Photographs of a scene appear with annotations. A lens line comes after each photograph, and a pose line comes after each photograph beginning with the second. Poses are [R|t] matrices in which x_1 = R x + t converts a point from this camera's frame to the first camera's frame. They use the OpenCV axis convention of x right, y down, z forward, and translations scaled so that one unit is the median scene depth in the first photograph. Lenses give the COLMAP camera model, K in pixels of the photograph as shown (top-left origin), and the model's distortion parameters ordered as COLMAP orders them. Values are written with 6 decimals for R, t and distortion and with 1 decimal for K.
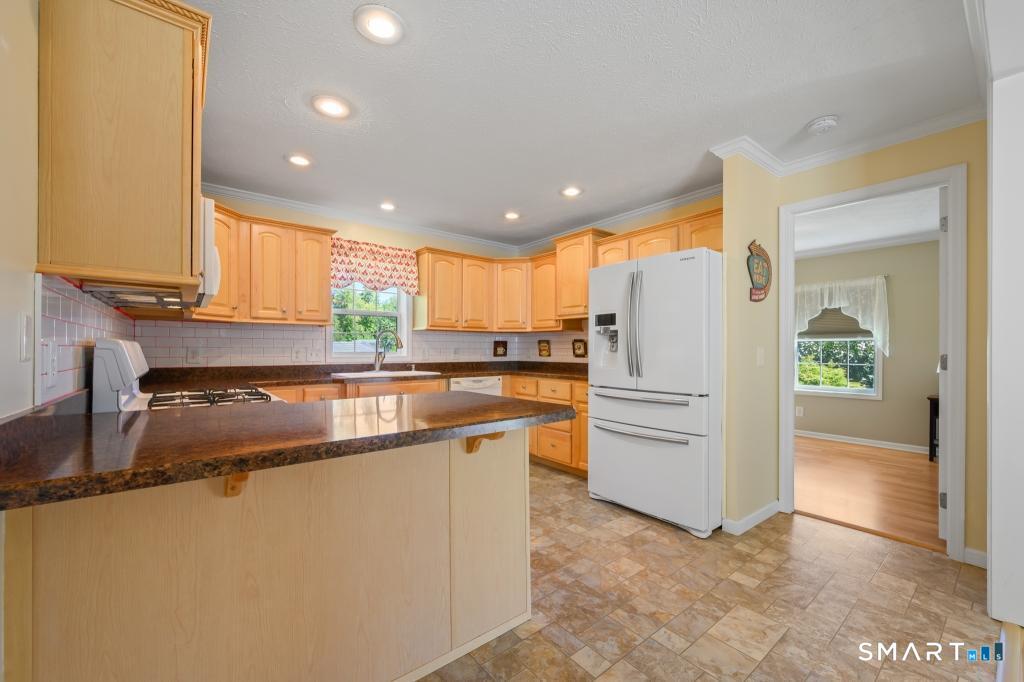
lens RADIAL K [[410.6, 0, 518.5], [0, 410.6, 347.8], [0, 0, 1]] dist [0.005193, -0.001458]
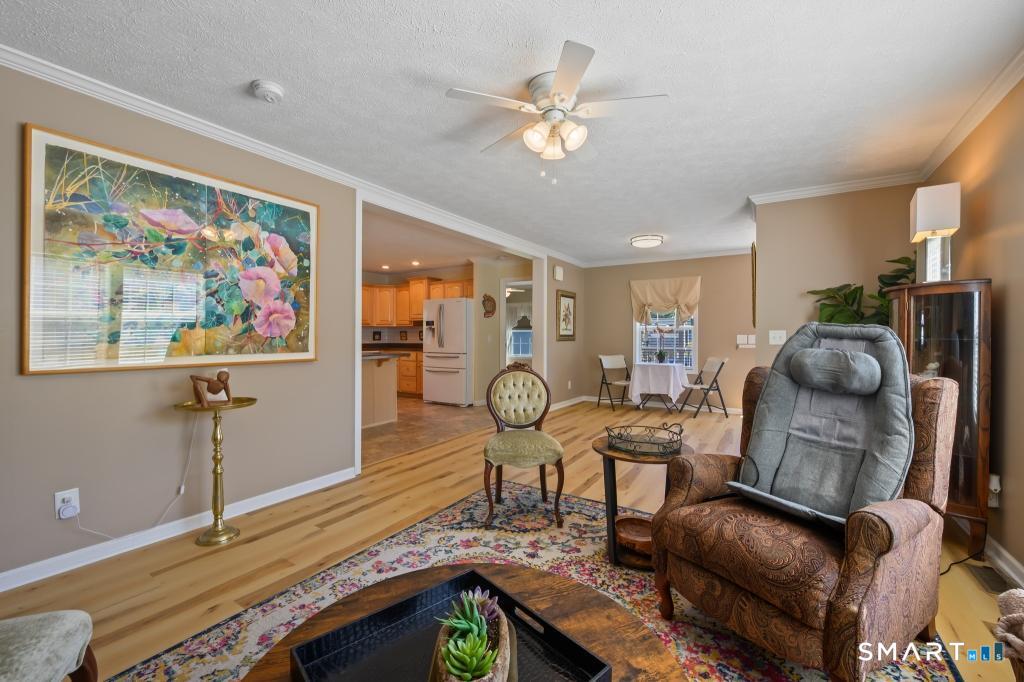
lens RADIAL K [[410.6, 0, 505.8], [0, 410.6, 341.8], [0, 0, 1]] dist [0.005193, -0.001458]
pose [[0.952514, -0.009727, 0.304338, -0.101363], [0.004502, 0.999830, 0.017867, -0.006158], [-0.304460, -0.015648, 0.952397, -1.523870]]
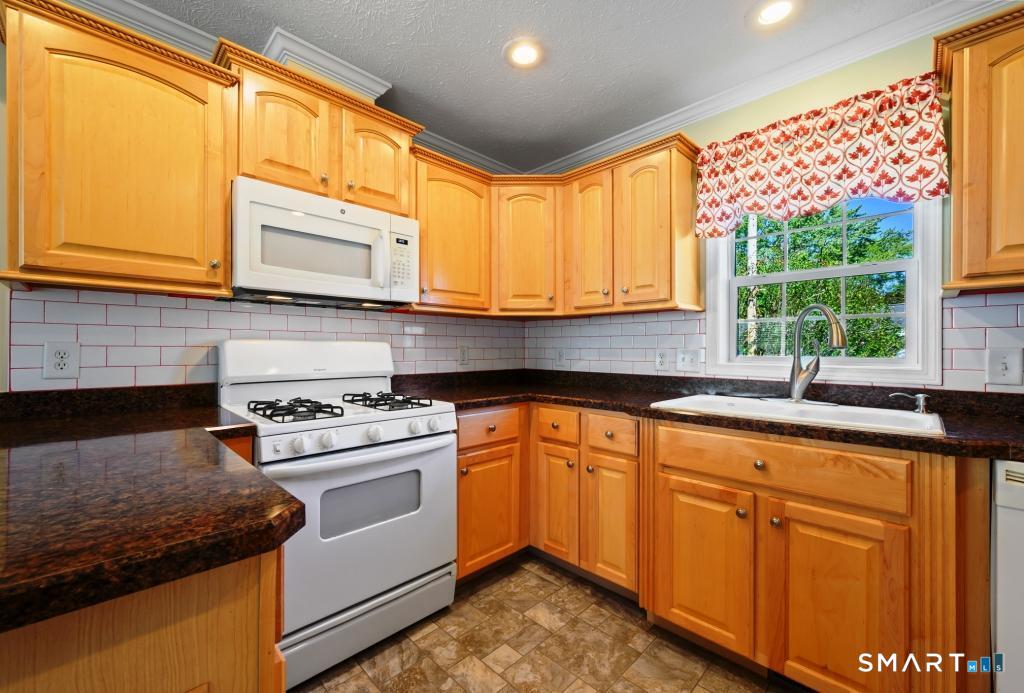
lens RADIAL K [[410.6, 0, 505.1], [0, 410.6, 351.4], [0, 0, 1]] dist [0.005193, -0.001458]
pose [[0.091741, 0.005673, -0.995767, 0.073824], [-0.000042, 0.999984, 0.005693, 0.001230], [0.995783, -0.000481, 0.091740, 0.664560]]
